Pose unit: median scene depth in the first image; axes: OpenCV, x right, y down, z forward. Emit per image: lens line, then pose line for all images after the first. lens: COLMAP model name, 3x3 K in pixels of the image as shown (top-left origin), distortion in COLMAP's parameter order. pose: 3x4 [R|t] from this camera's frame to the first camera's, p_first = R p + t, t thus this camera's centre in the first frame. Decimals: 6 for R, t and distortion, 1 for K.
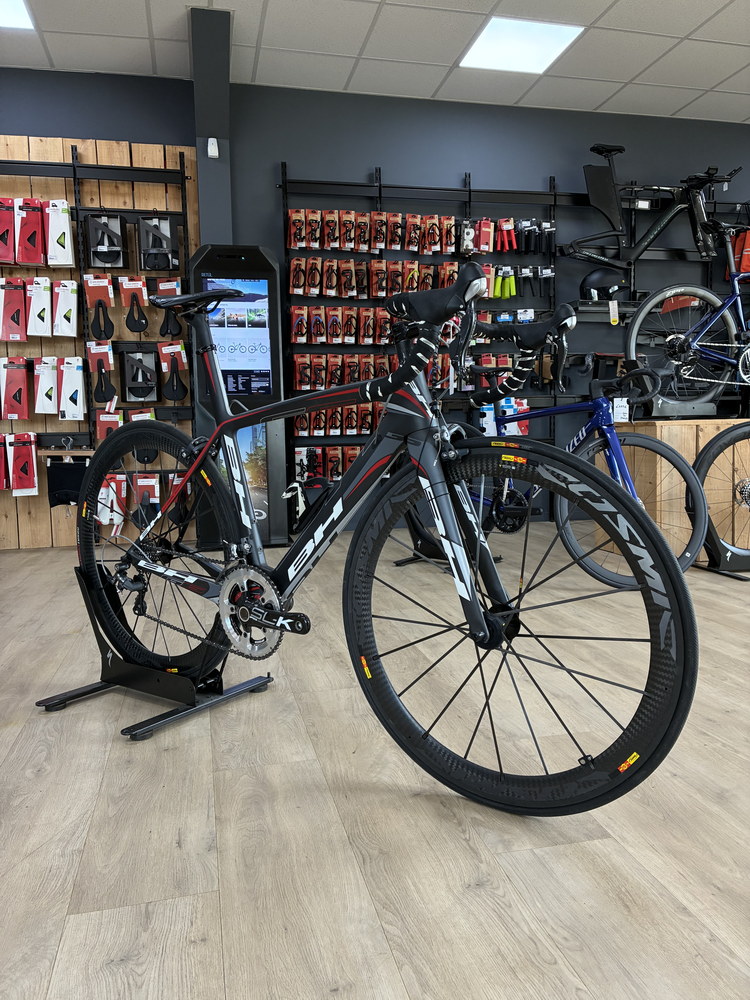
lens RADIAL K [[760.3, 0, 370.3], [0, 760.3, 493.8], [0, 0, 1]] dist [0.041689, -0.045380]
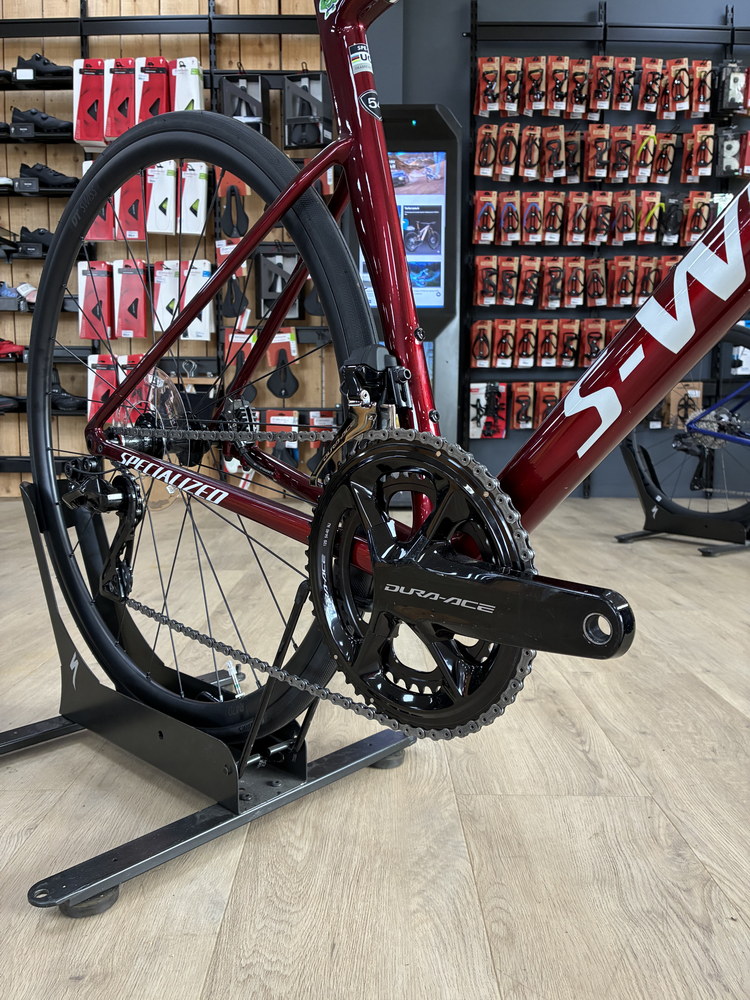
lens RADIAL K [[760.3, 0, 372.3], [0, 760.3, 497.3], [0, 0, 1]] dist [0.041689, -0.045380]
pose [[0.975044, 0.046079, -0.217178, -0.025995], [-0.040571, 0.998734, 0.029753, 0.036847], [0.218274, -0.020199, 0.975678, 0.245713]]
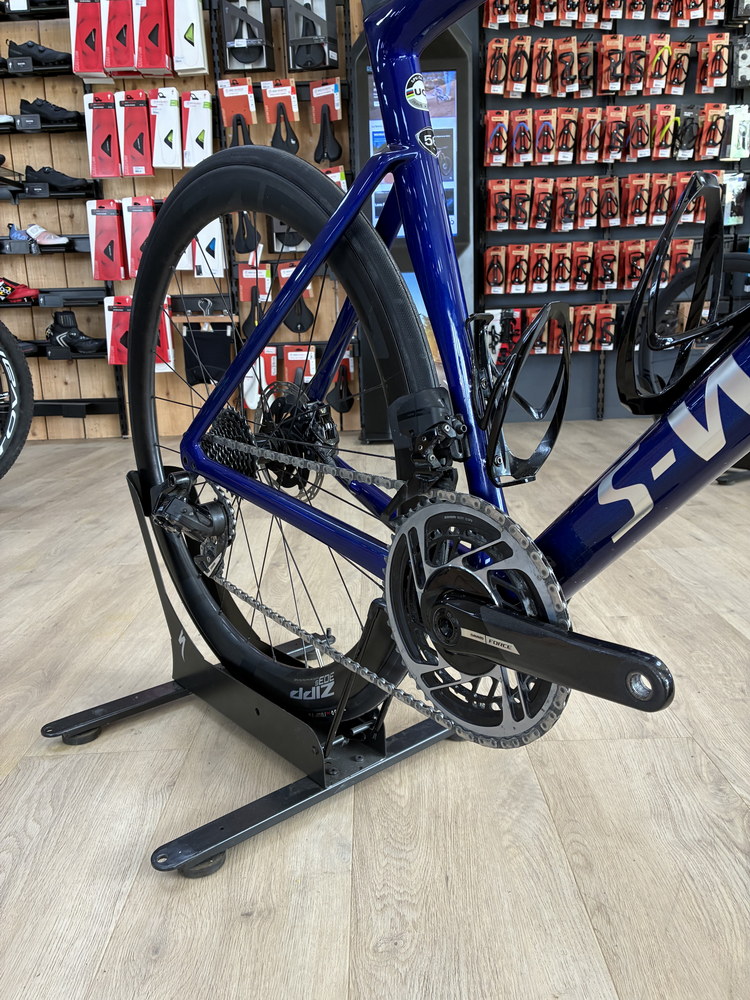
lens RADIAL K [[760.3, 0, 377.2], [0, 760.3, 493.2], [0, 0, 1]] dist [0.041689, -0.045380]
pose [[0.977016, 0.033609, -0.210499, -0.040002], [-0.003875, 0.990130, 0.140102, 0.014969], [0.213130, -0.136066, 0.967503, 0.222469]]
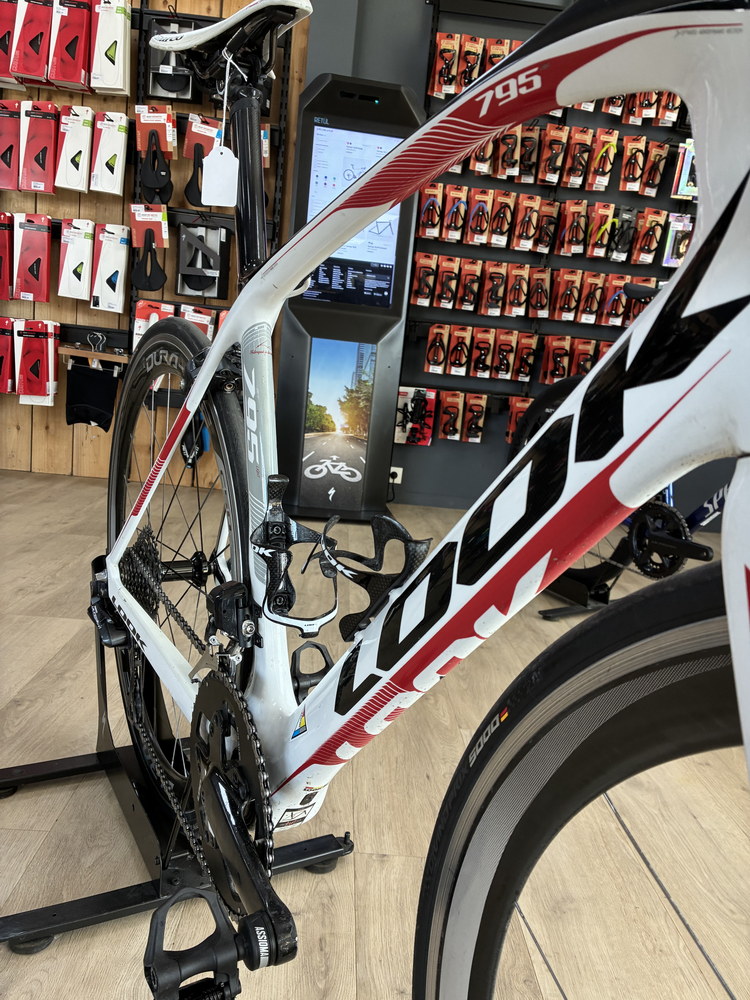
lens RADIAL K [[760.3, 0, 380.3], [0, 760.3, 497.8], [0, 0, 1]] dist [0.041689, -0.045380]
pose [[0.976908, 0.149720, -0.152430, 0.009581], [-0.135326, 0.985656, 0.100838, -0.028430], [0.165341, -0.077882, 0.983157, 0.296746]]
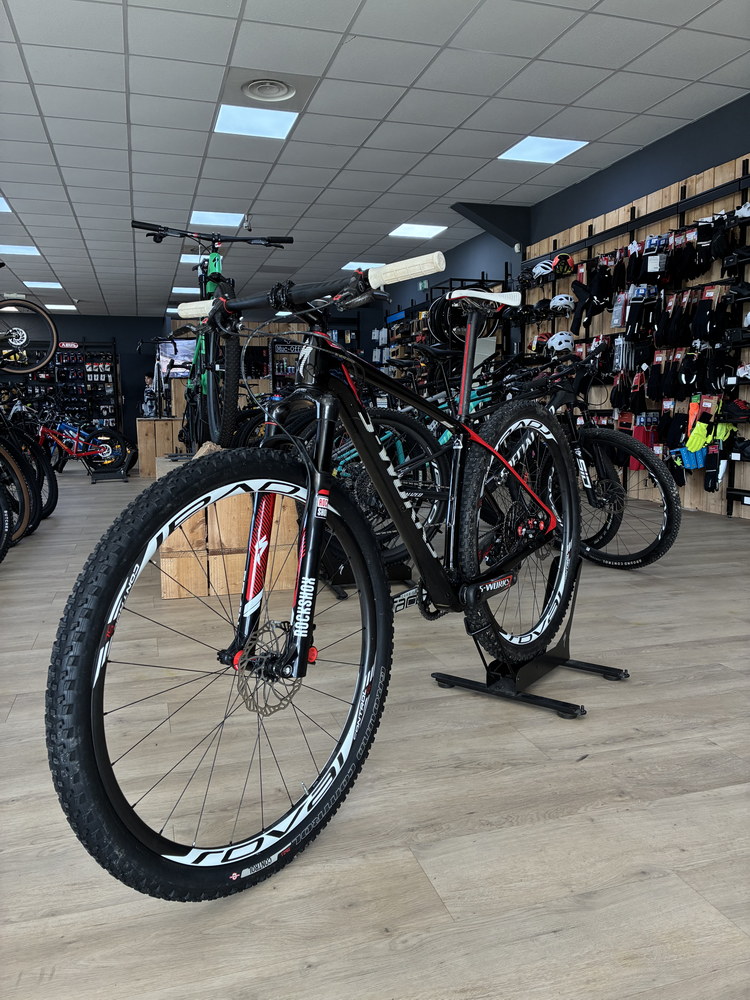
lens RADIAL K [[760.3, 0, 373.9], [0, 760.3, 490.0], [0, 0, 1]] dist [0.041689, -0.045380]
pose [[0.071037, 0.125503, -0.989547, 0.342133], [-0.070713, 0.990191, 0.120508, -0.057807], [0.994964, 0.061413, 0.079215, 0.309265]]
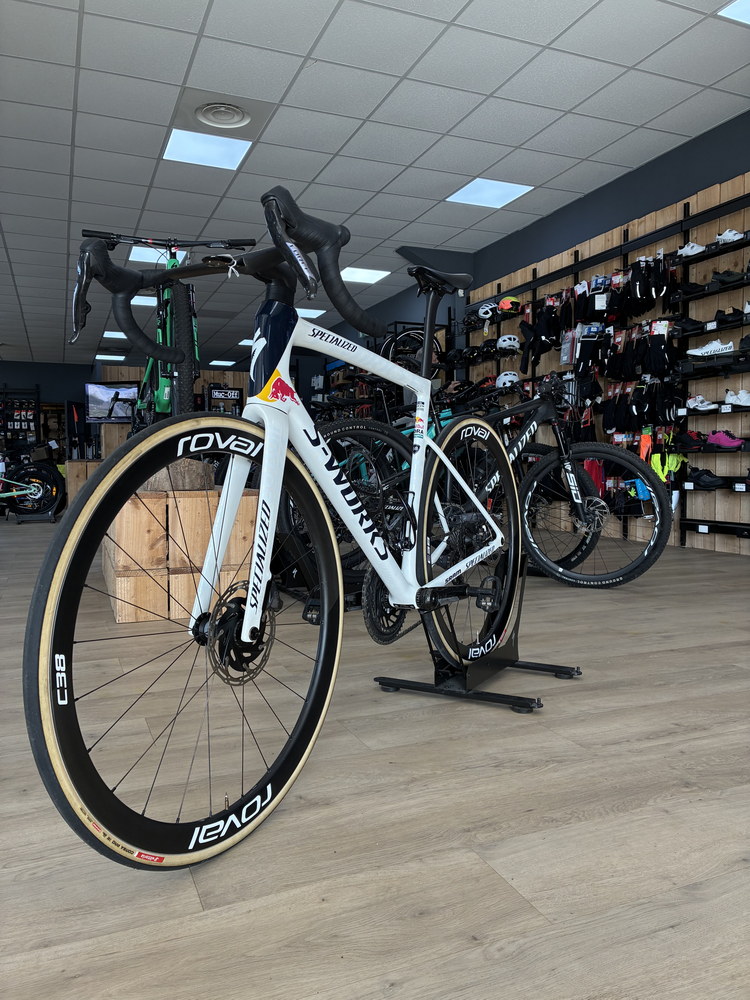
lens RADIAL K [[760.3, 0, 378.8], [0, 760.3, 492.5], [0, 0, 1]] dist [0.041689, -0.045380]
pose [[0.172093, 0.050982, -0.983761, 0.303152], [-0.074792, 0.996454, 0.038557, -0.009751], [0.982237, 0.066942, 0.175296, 0.273214]]
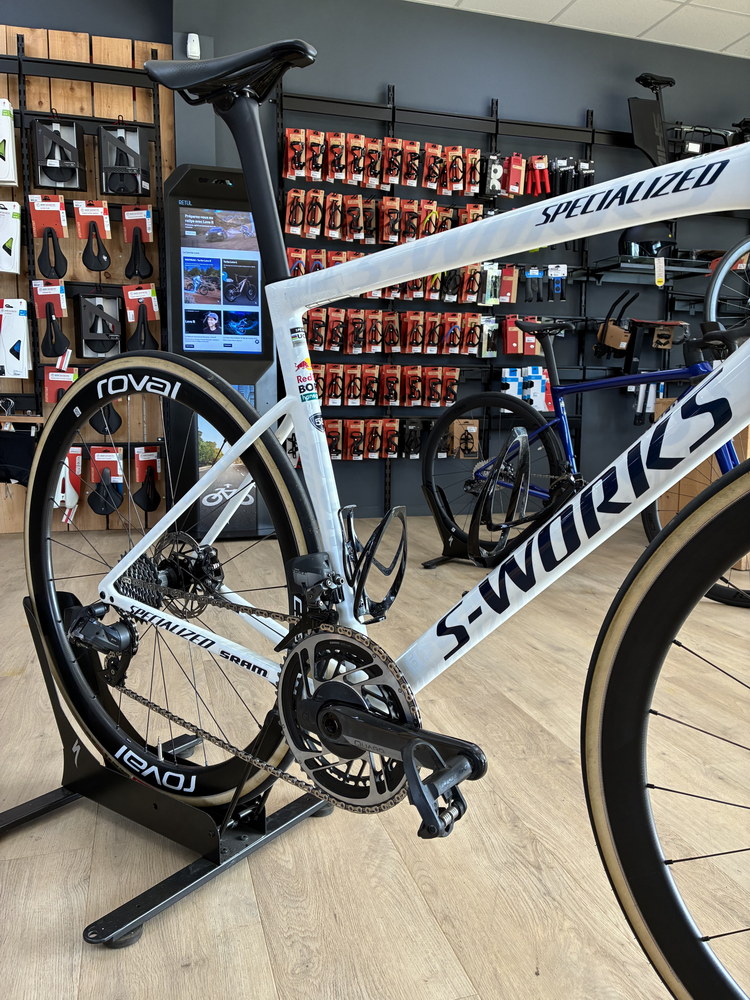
lens RADIAL K [[760.3, 0, 372.8], [0, 760.3, 496.3], [0, 0, 1]] dist [0.041689, -0.045380]
pose [[0.997626, 0.017936, 0.066490, -0.062081], [-0.020160, 0.999254, 0.032930, -0.005875], [-0.065850, -0.034192, 0.997244, 0.162116]]
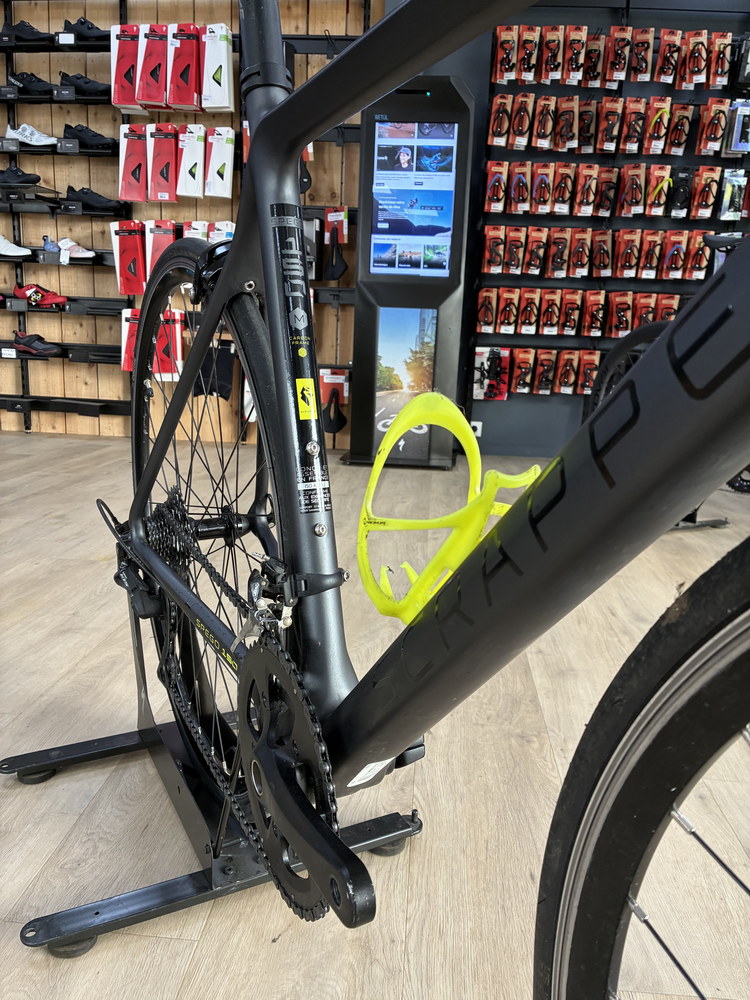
lens RADIAL K [[760.3, 0, 379.3], [0, 760.3, 496.4], [0, 0, 1]] dist [0.041689, -0.045380]
pose [[0.952841, 0.119672, -0.278877, 0.050427], [-0.084192, 0.987133, 0.135940, -0.006416], [0.291557, -0.106050, 0.950656, 0.197874]]
